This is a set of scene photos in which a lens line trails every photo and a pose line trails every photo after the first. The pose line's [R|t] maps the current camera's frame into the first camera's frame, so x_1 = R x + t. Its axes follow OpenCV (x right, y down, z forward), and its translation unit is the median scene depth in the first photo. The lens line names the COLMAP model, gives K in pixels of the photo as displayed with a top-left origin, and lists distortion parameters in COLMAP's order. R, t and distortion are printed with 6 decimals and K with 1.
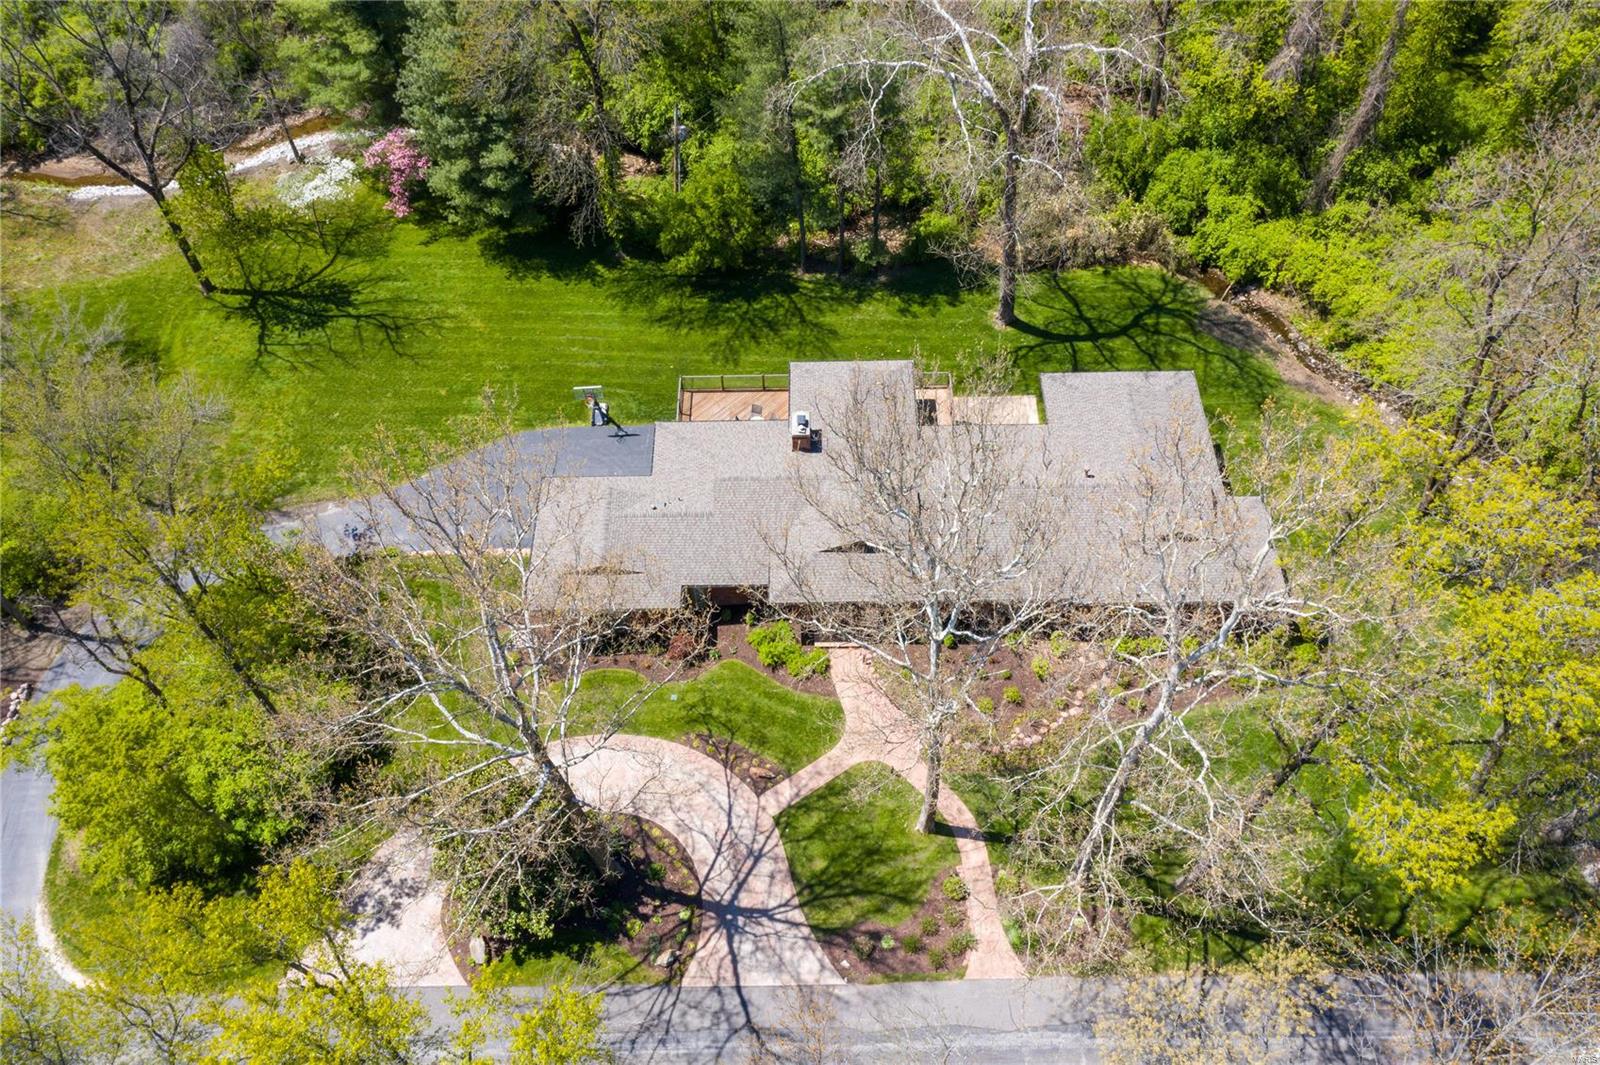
lens RADIAL K [[1286.6, 0, 802.1], [0, 1286.6, 525.3], [0, 0, 1]] dist [0.006888, 0.005662]
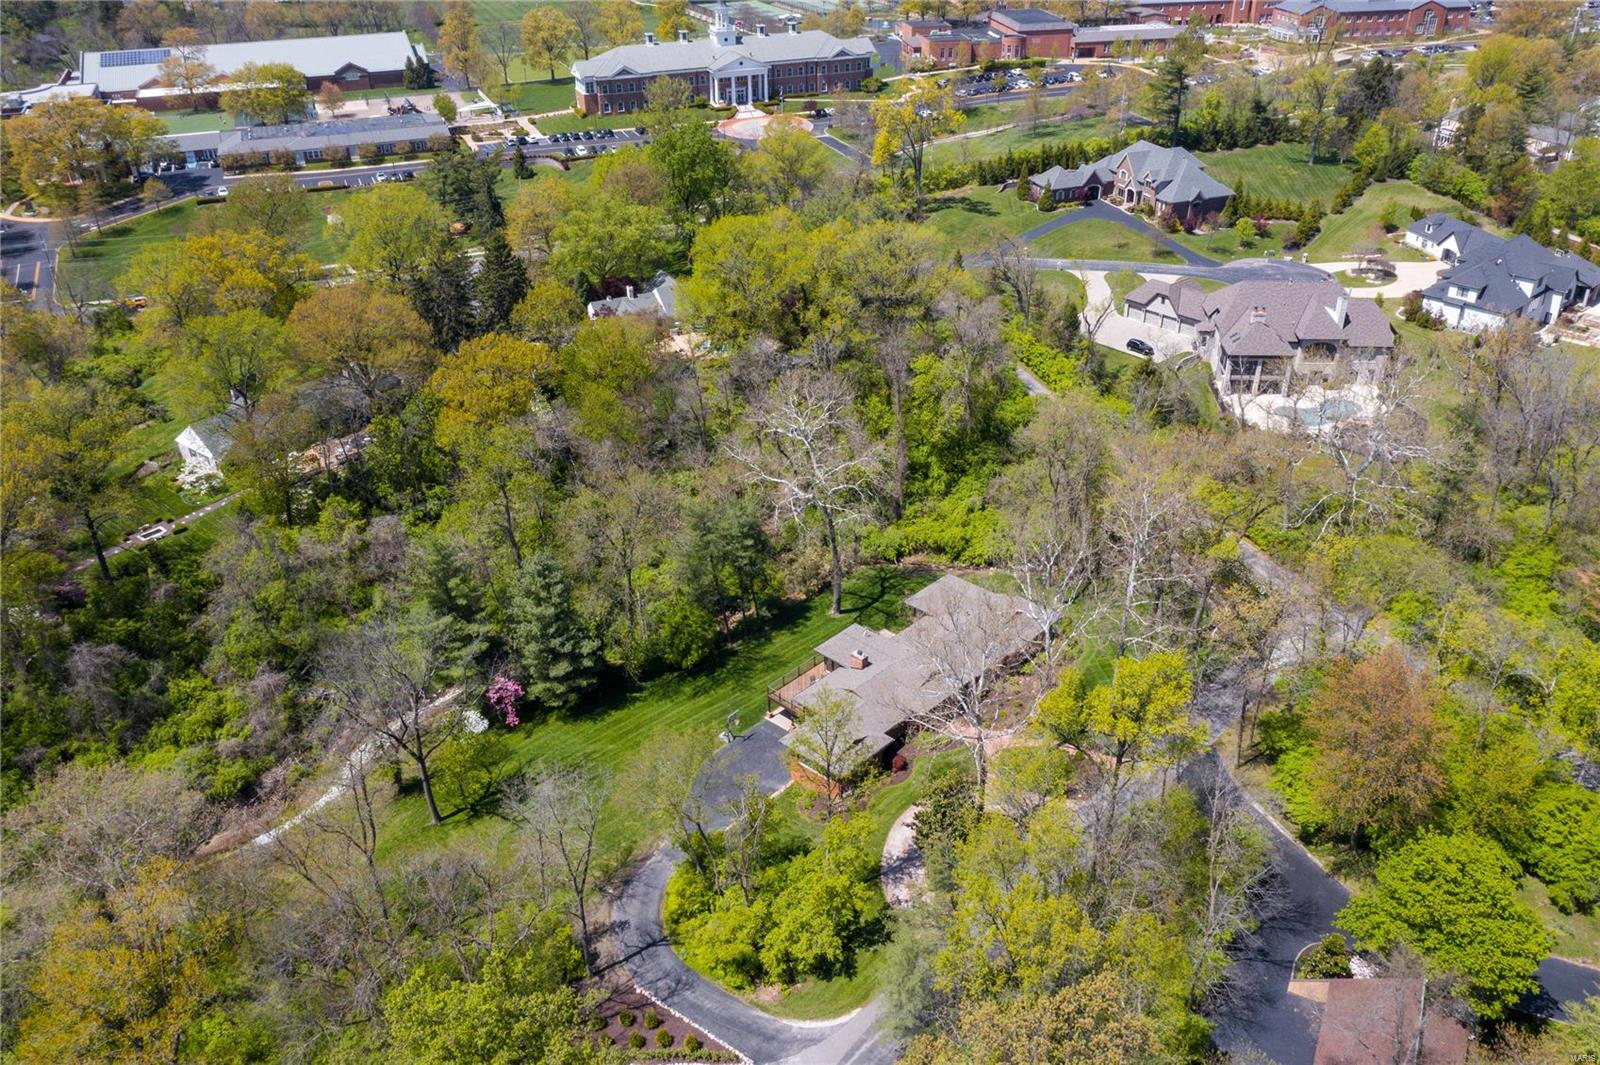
lens RADIAL K [[1293.9, 0, 803.7], [0, 1293.9, 512.3], [0, 0, 1]] dist [-0.001993, 0.004258]
pose [[0.690457, -0.340141, 0.638415, -1.060370], [0.585641, 0.780893, -0.217328, 0.112662], [-0.424611, 0.523937, 0.738373, -0.476155]]
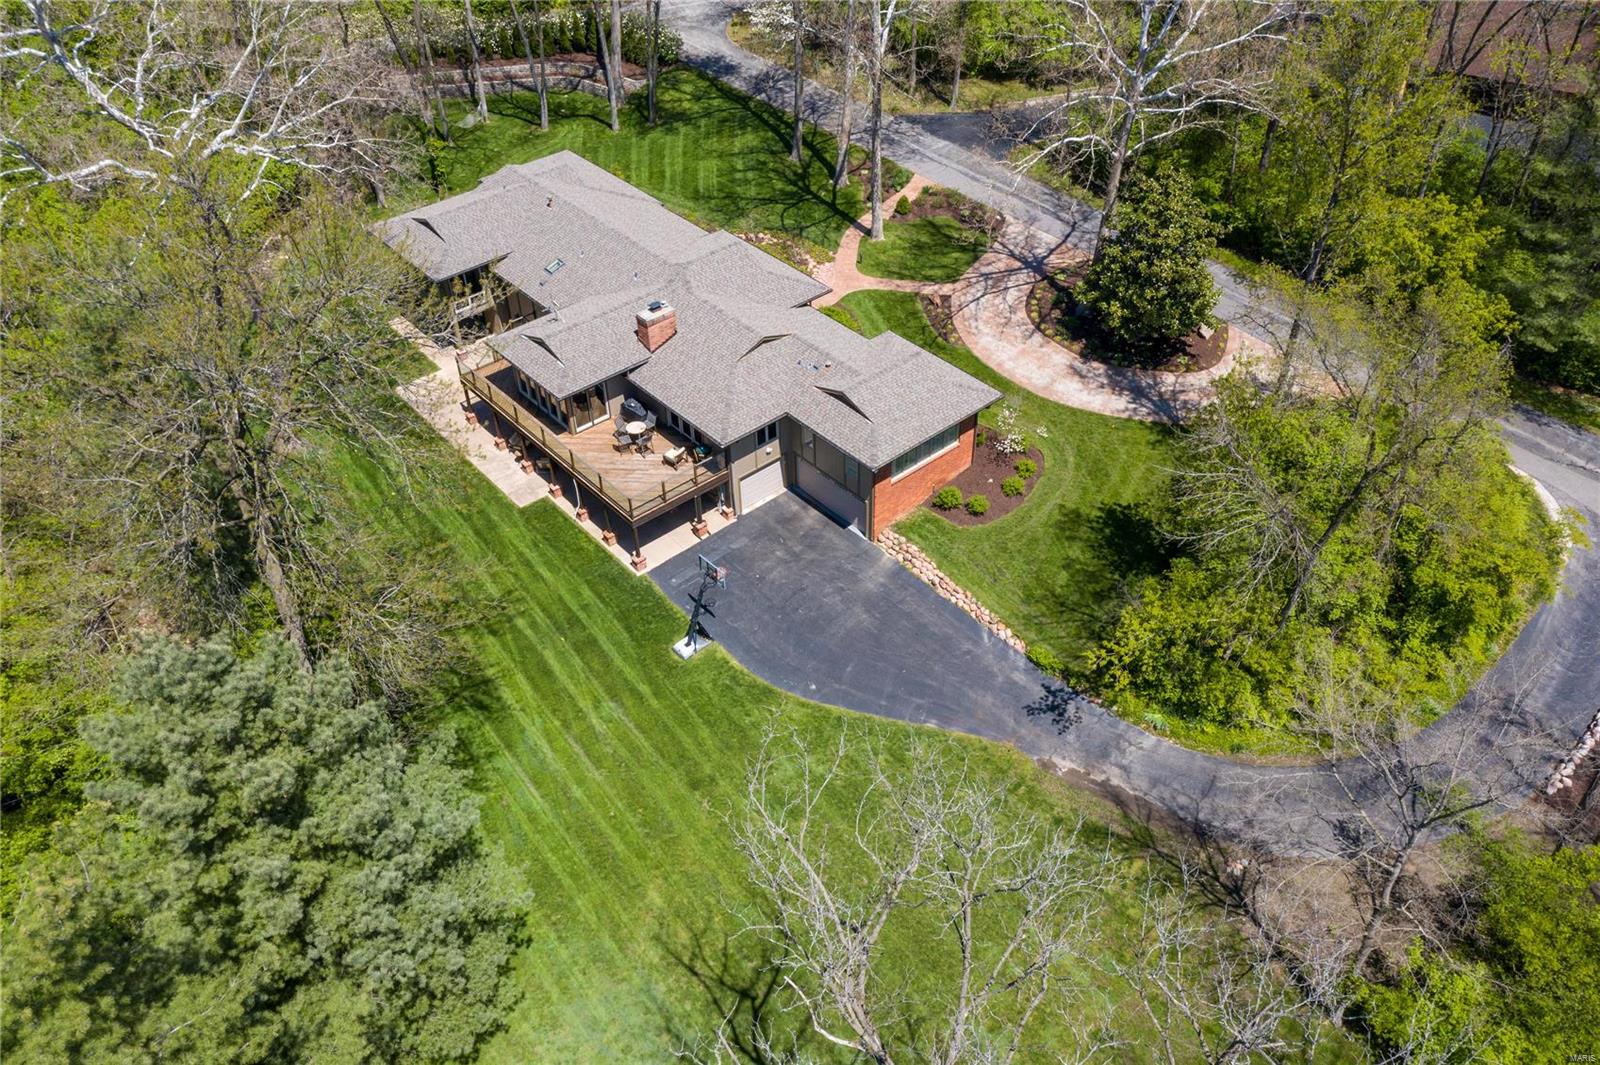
lens RADIAL K [[1286.6, 0, 802.1], [0, 1286.6, 525.3], [0, 0, 1]] dist [0.006888, 0.005662]
pose [[-0.649574, -0.467096, 0.599896, -0.575583], [0.633549, 0.103661, 0.766727, -0.583111], [-0.420320, 0.878109, 0.228593, 0.729336]]
